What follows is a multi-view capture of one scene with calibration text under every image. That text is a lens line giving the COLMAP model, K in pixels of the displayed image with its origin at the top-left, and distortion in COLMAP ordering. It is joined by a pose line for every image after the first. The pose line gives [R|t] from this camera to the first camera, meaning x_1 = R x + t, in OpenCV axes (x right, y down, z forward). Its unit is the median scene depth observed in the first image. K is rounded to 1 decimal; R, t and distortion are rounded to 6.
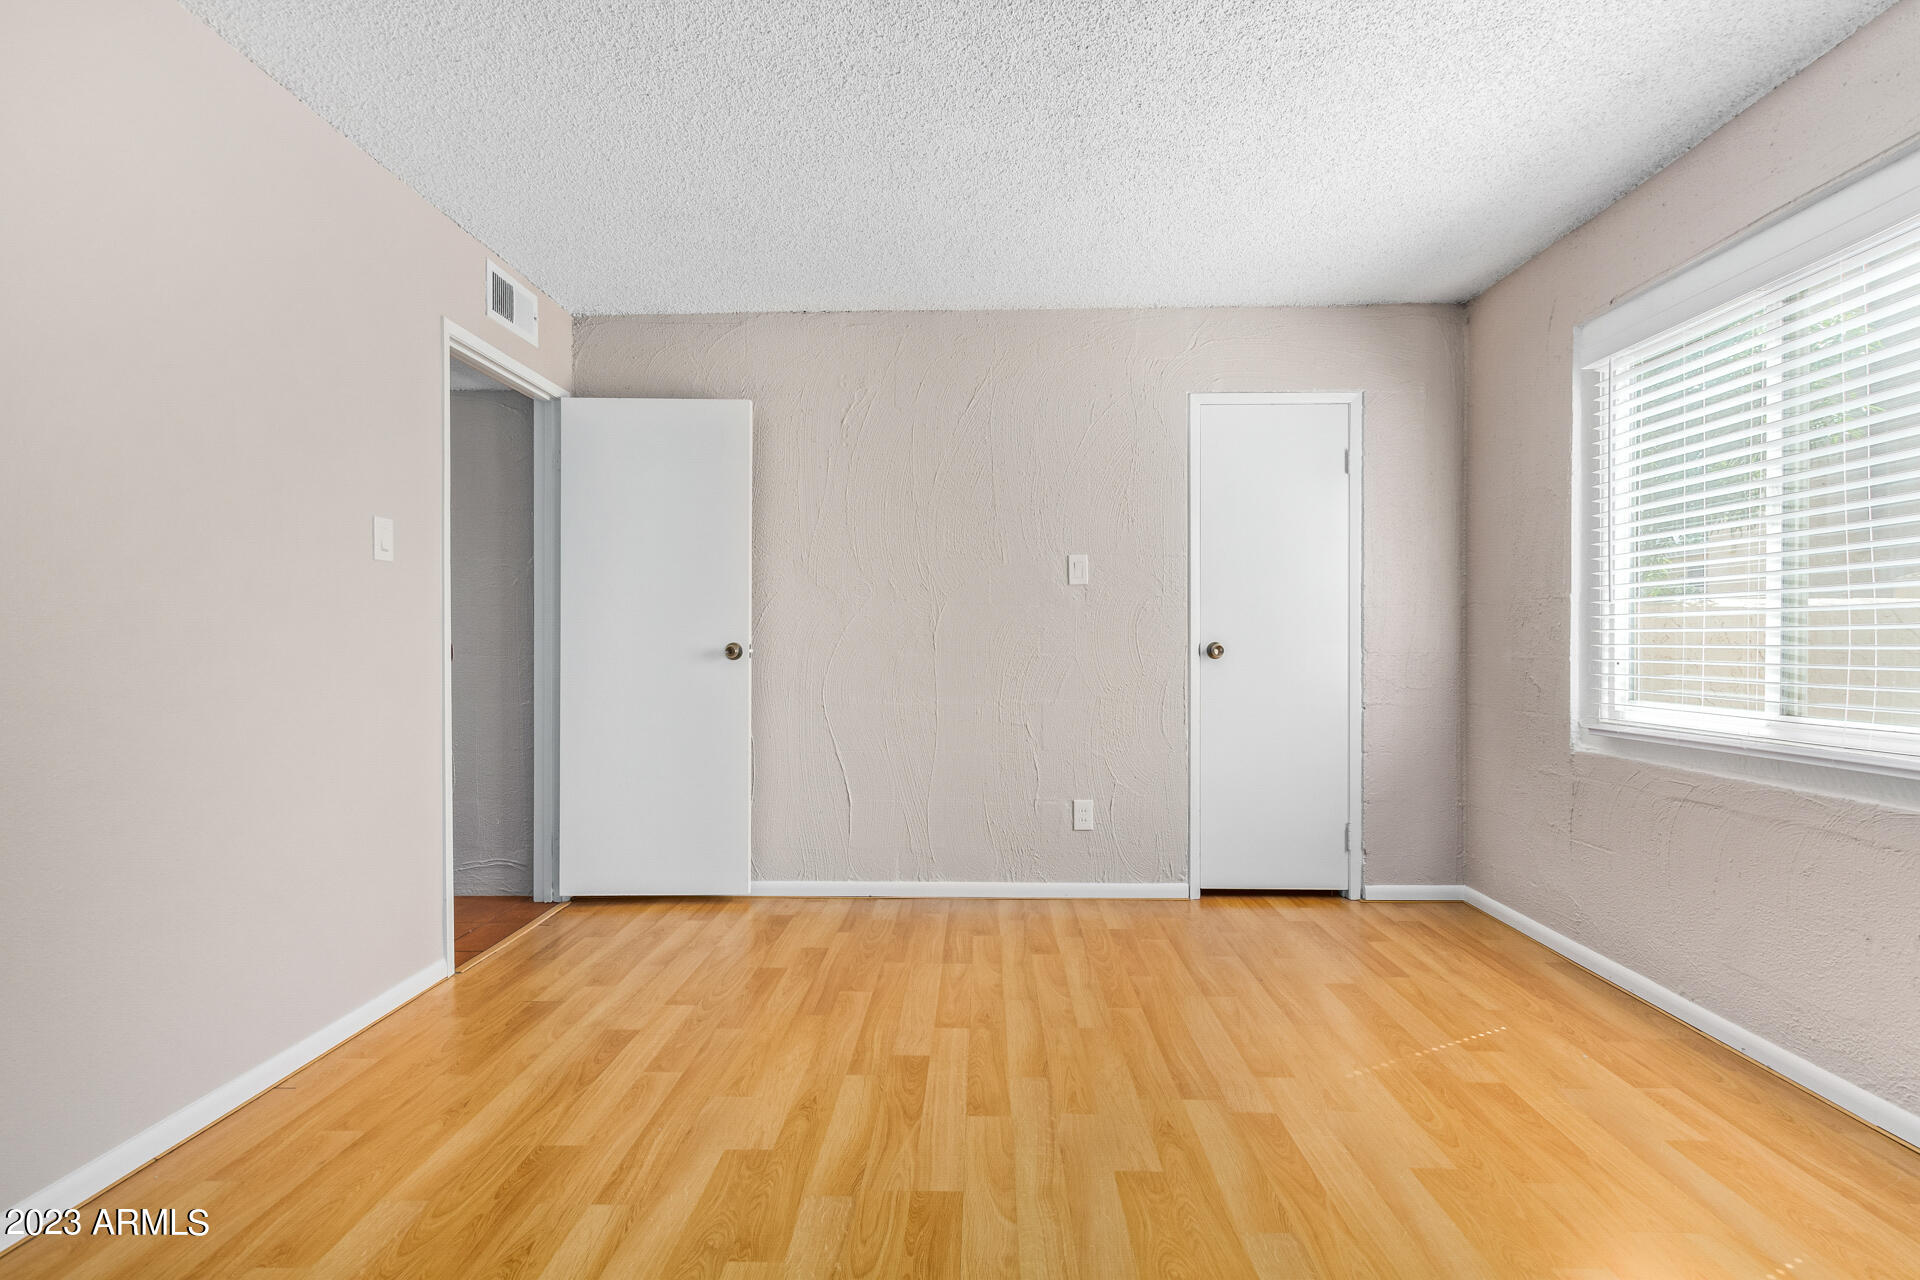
lens RADIAL K [[882.9, 0, 973.7], [0, 882.9, 637.1], [0, 0, 1]] dist [0.011990, -0.004830]
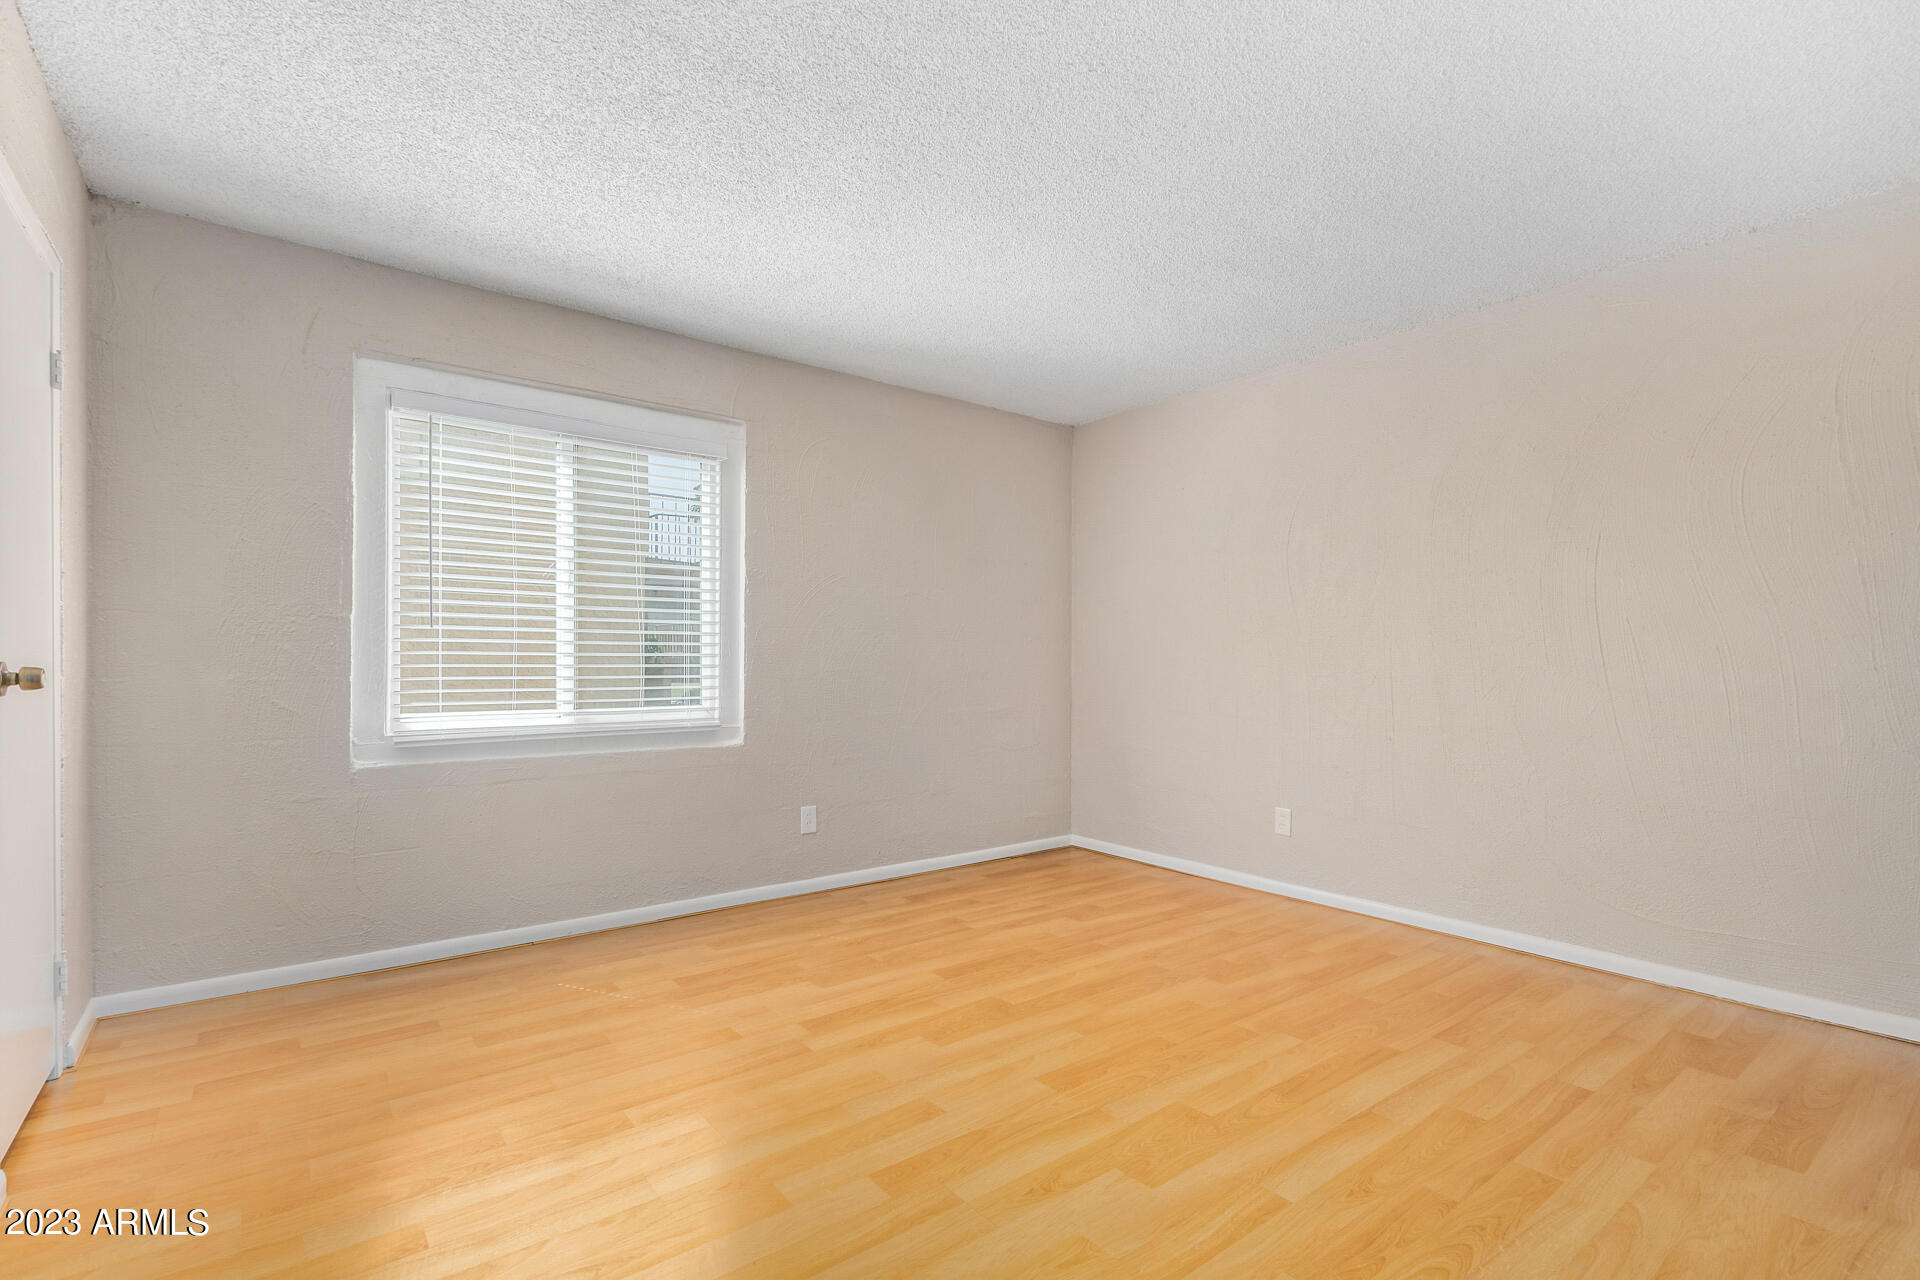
lens RADIAL K [[882.9, 0, 972.4], [0, 882.9, 656.7], [0, 0, 1]] dist [0.011990, -0.004830]
pose [[-0.633882, 0.004842, 0.773414, -0.764657], [-0.004021, 0.999946, -0.009556, 0.007950], [-0.773419, -0.009167, -0.633829, 1.495442]]
